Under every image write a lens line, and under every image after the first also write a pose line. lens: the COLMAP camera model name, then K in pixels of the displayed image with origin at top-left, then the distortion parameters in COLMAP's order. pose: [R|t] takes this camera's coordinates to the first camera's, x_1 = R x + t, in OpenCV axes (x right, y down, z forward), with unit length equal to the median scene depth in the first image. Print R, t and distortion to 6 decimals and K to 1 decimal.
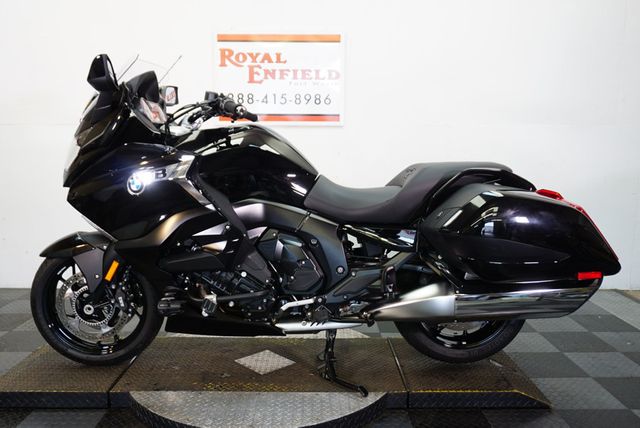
lens RADIAL K [[545.9, 0, 327.4], [0, 545.9, 216.8], [0, 0, 1]] dist [-0.040311, 0.000960]
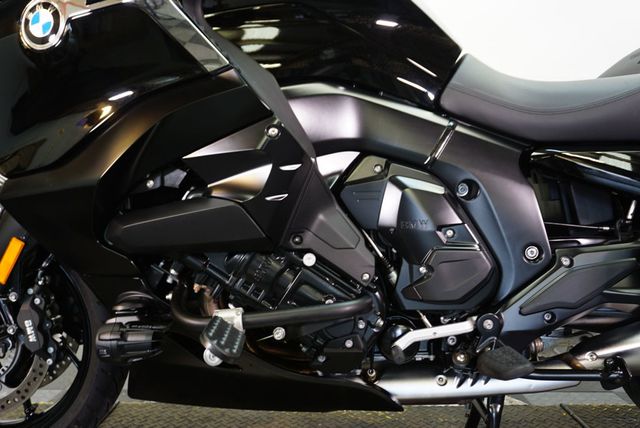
lens RADIAL K [[545.9, 0, 320.7], [0, 545.9, 216.7], [0, 0, 1]] dist [-0.040311, 0.000960]
pose [[0.999151, -0.010714, -0.039775, -0.126004], [0.007331, 0.996419, -0.084239, 0.106268], [0.040535, 0.083876, 0.995651, 0.582250]]
